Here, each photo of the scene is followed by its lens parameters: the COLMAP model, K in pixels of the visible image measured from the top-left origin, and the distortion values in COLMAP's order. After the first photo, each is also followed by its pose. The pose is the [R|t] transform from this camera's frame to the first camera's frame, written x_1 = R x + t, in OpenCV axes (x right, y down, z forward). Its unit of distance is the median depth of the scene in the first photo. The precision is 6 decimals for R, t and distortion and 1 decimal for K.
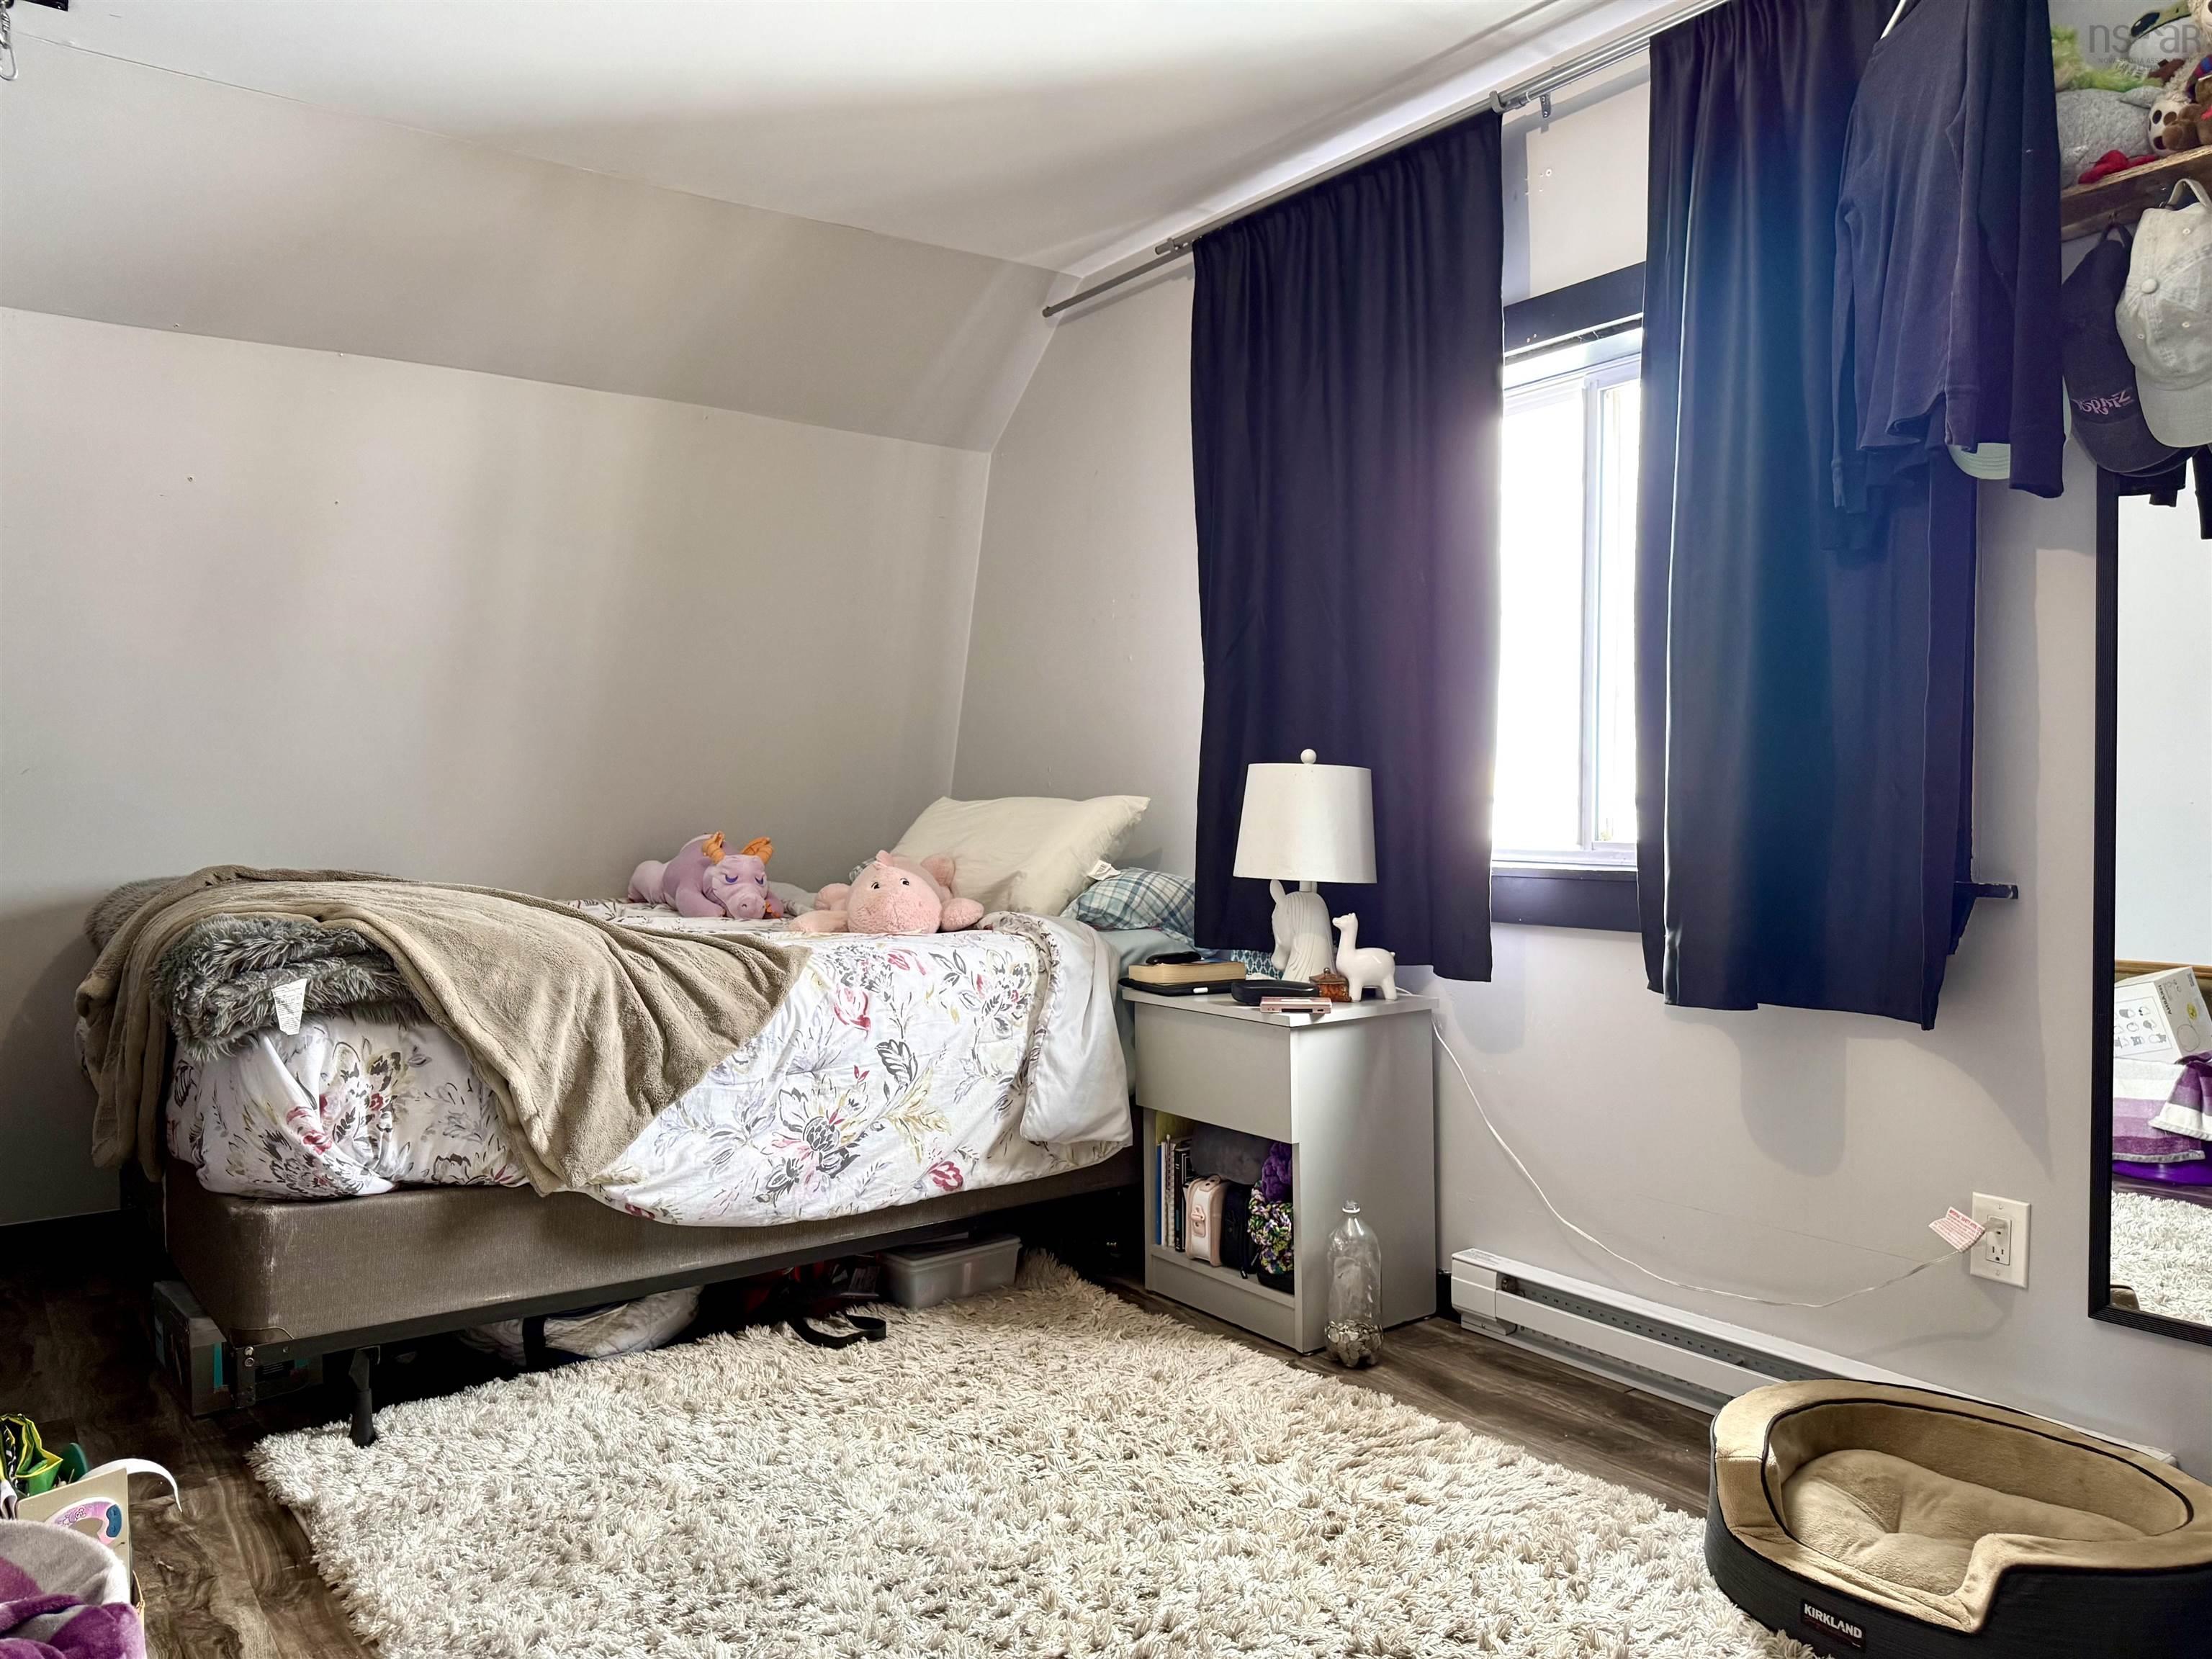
lens RADIAL K [[1544.6, 0, 1111.5], [0, 1544.6, 831.1], [0, 0, 1]] dist [0.079531, -0.106758]
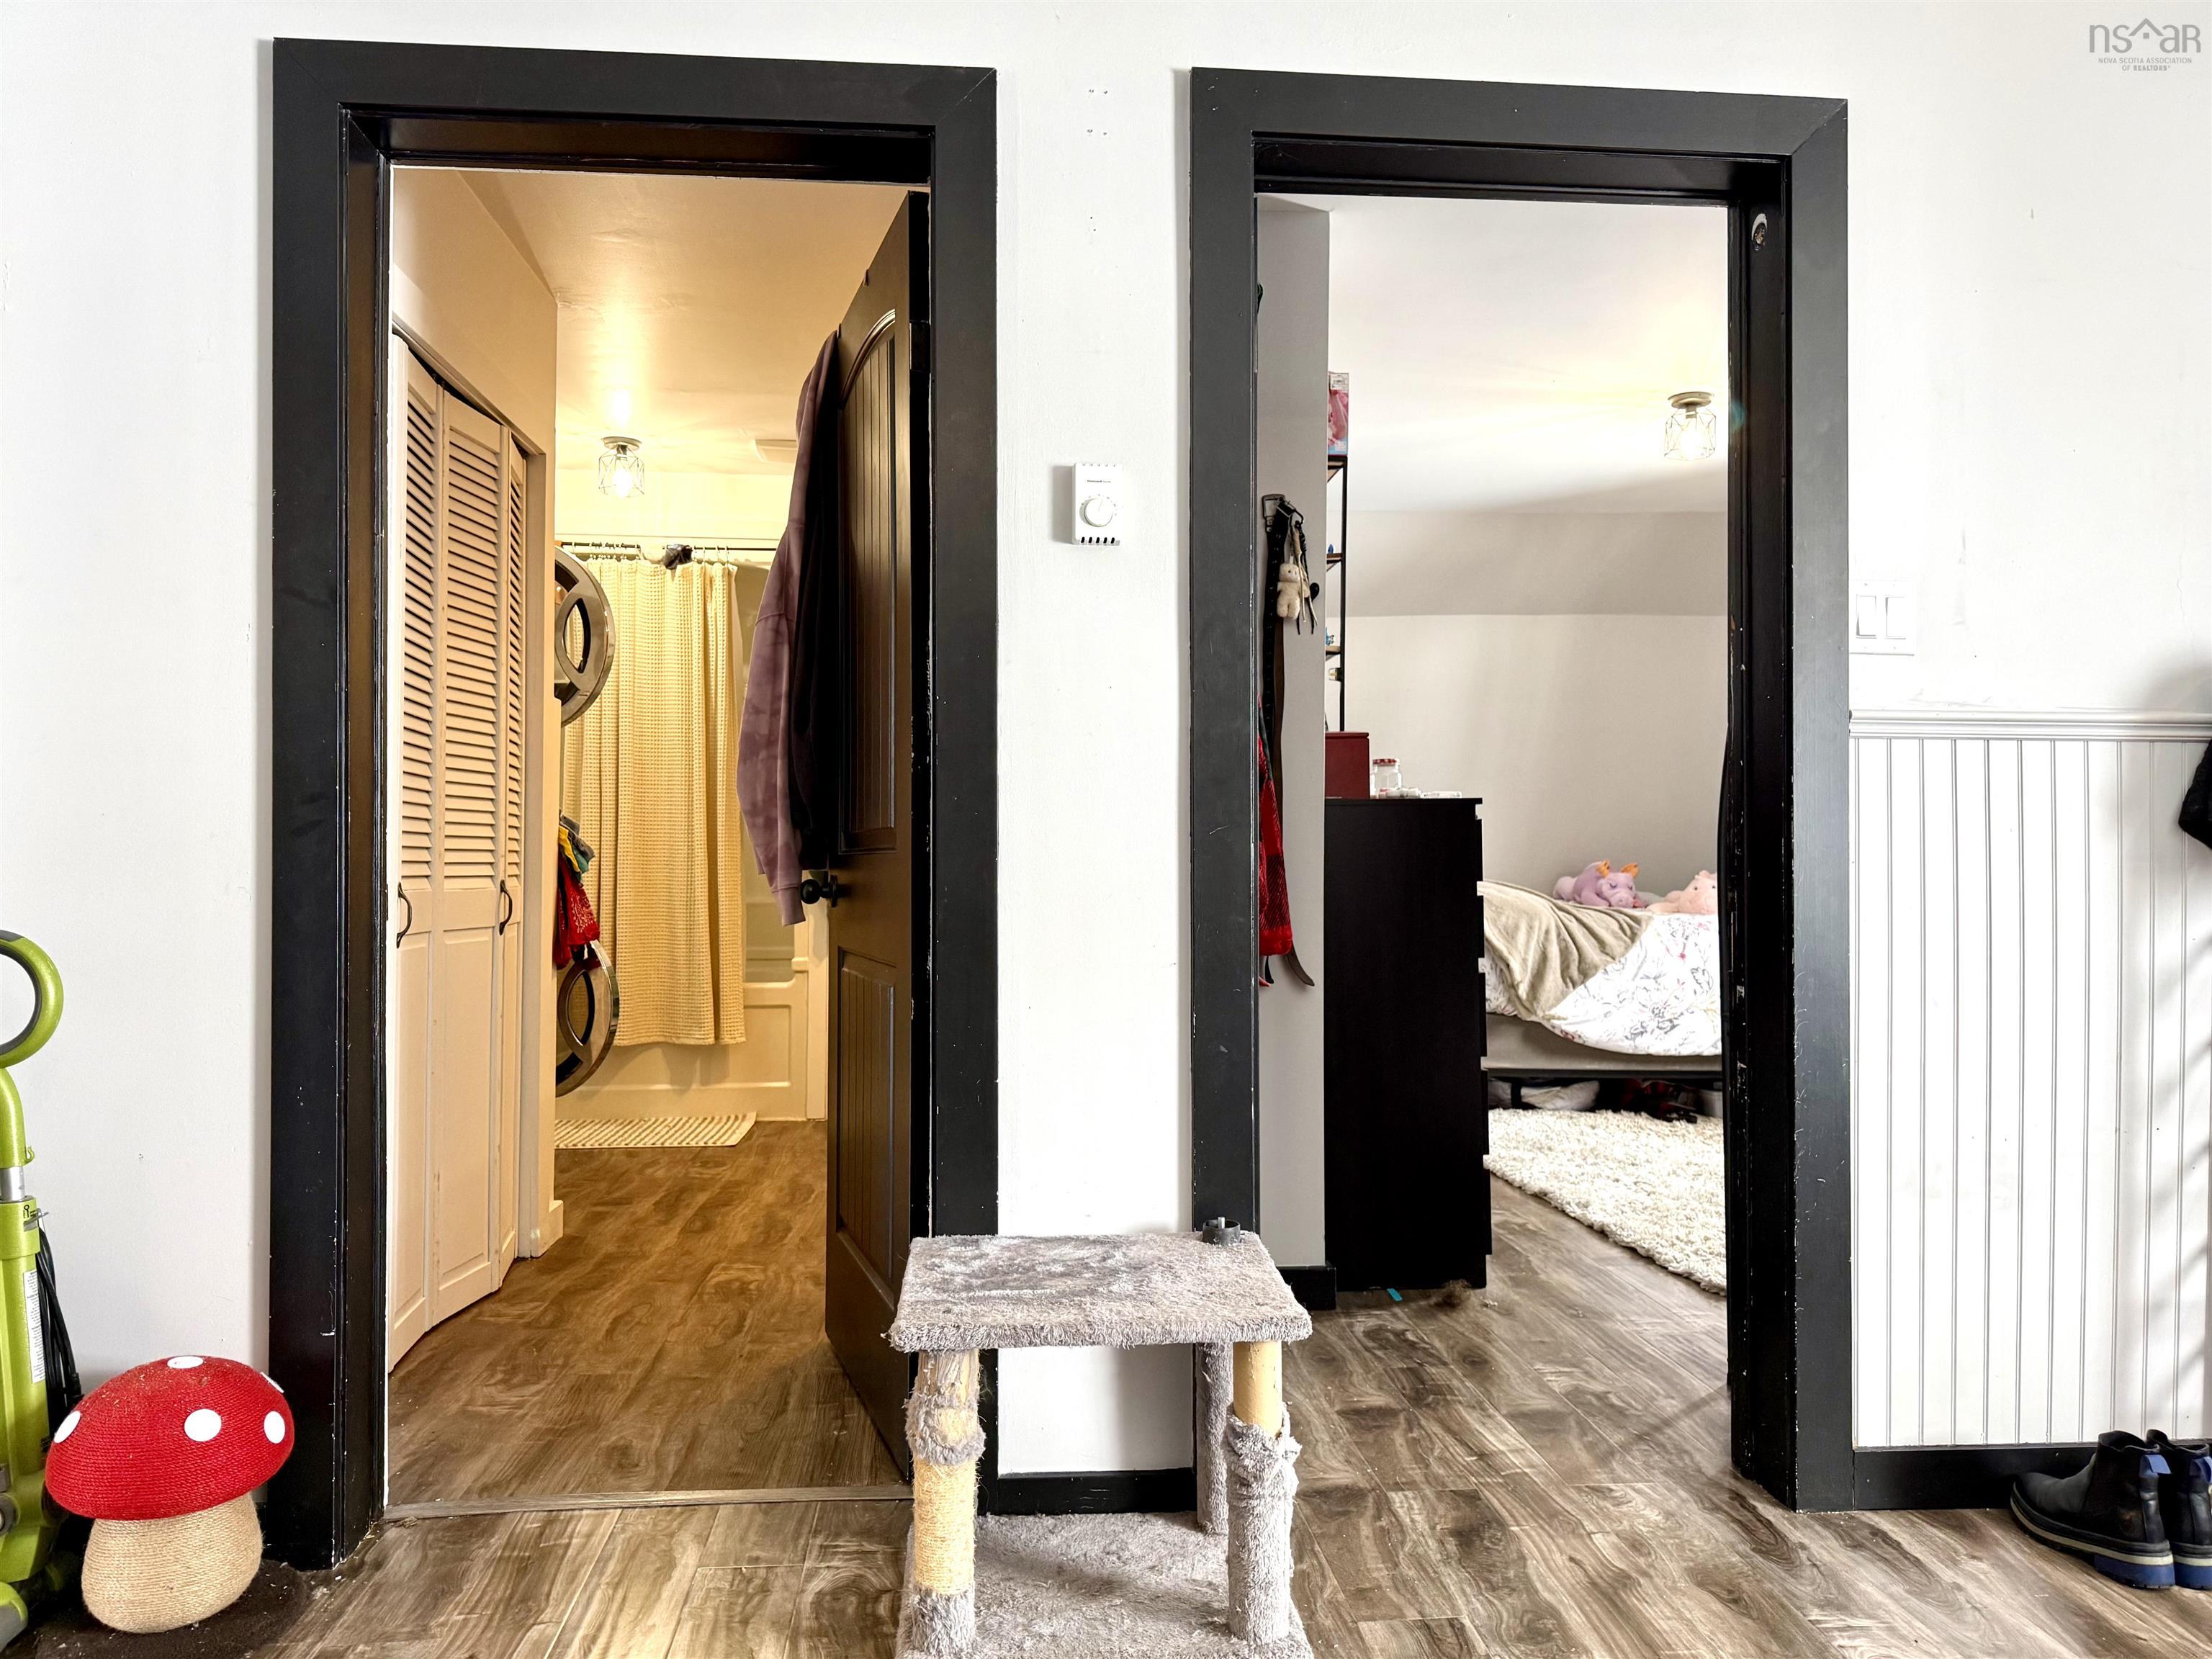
lens RADIAL K [[1544.6, 0, 1111.5], [0, 1544.6, 831.1], [0, 0, 1]] dist [0.079531, -0.106758]
pose [[0.847875, -0.004598, -0.530176, 0.277815], [-0.012430, 0.999515, -0.028547, 0.034805], [0.530050, 0.030795, 0.847407, -1.065932]]
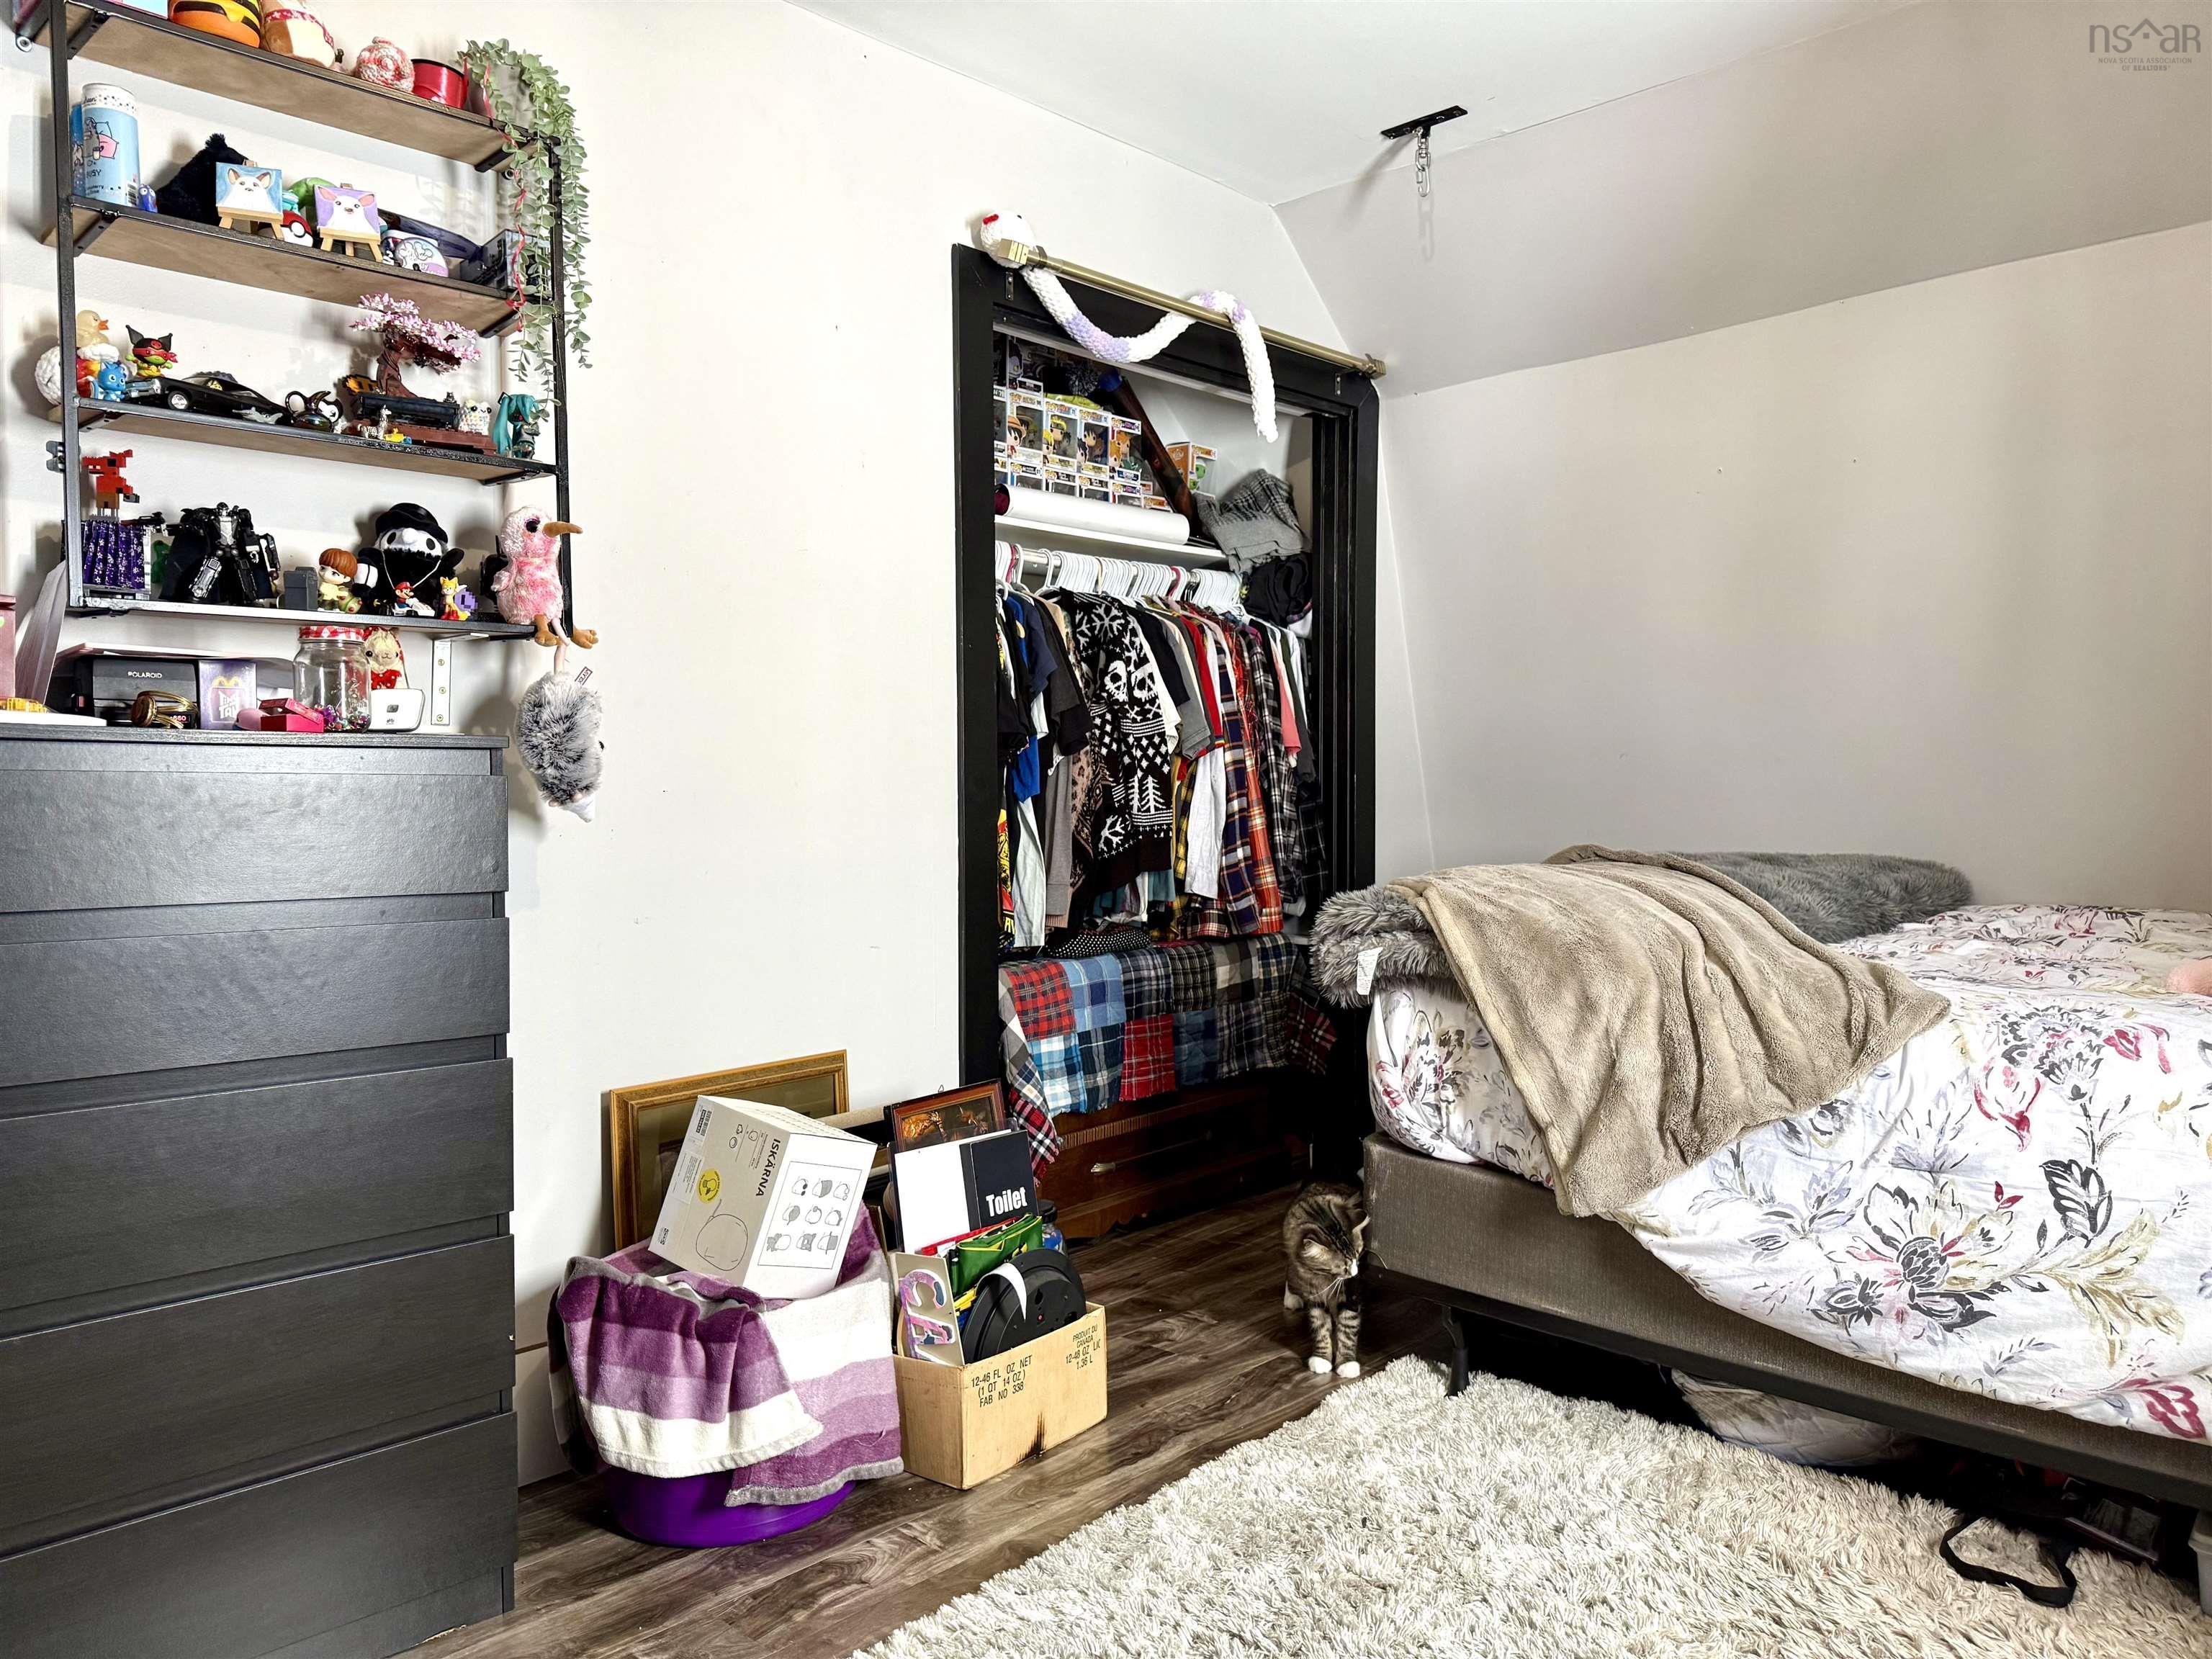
lens RADIAL K [[1588.3, 0, 1169.4], [0, 1588.3, 821.2], [0, 0, 1]] dist [0.089781, -0.104603]
pose [[0.167573, 0.027431, -0.985478, 0.488596], [-0.015211, 0.999566, 0.025236, -0.019260], [0.985742, 0.010761, 0.167917, 0.551684]]
